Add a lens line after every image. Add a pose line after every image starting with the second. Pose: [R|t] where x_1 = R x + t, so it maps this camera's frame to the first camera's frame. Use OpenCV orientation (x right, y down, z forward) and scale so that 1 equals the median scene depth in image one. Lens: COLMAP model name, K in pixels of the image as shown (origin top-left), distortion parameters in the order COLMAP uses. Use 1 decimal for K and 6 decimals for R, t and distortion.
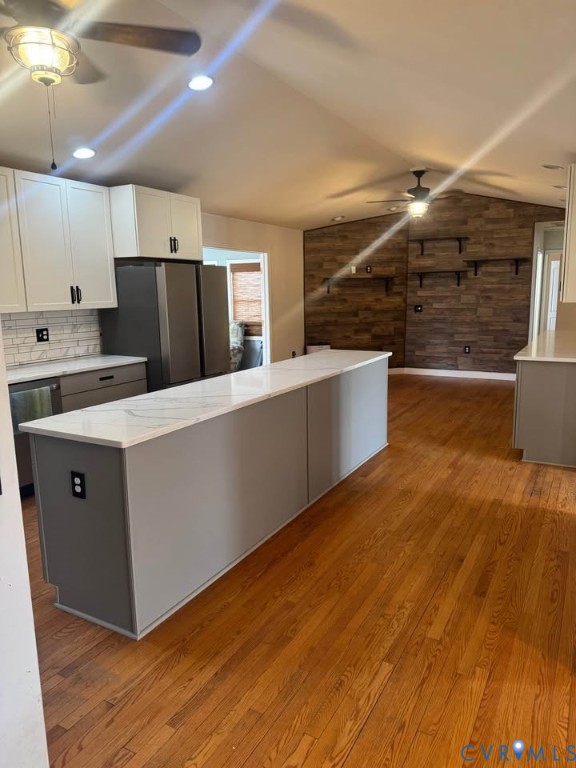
lens RADIAL K [[536.3, 0, 288.0], [0, 536.3, 384.0], [0, 0, 1]] dist [-0.000070, 0.000017]
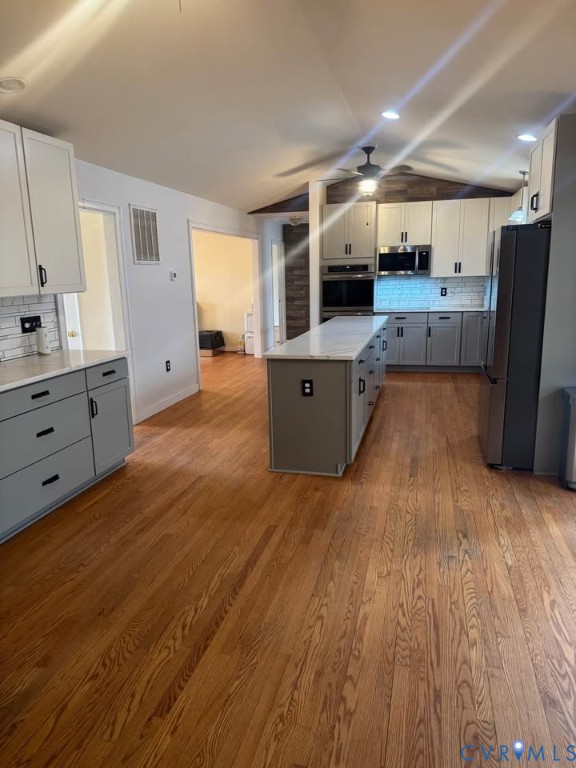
lens RADIAL K [[536.3, 0, 288.0], [0, 536.3, 384.0], [0, 0, 1]] dist [-0.000070, 0.000017]
pose [[-0.964076, 0.089437, -0.250115, 0.458531], [-0.008295, 0.931015, 0.364888, -0.384639], [0.265495, 0.353854, -0.896827, 2.205303]]
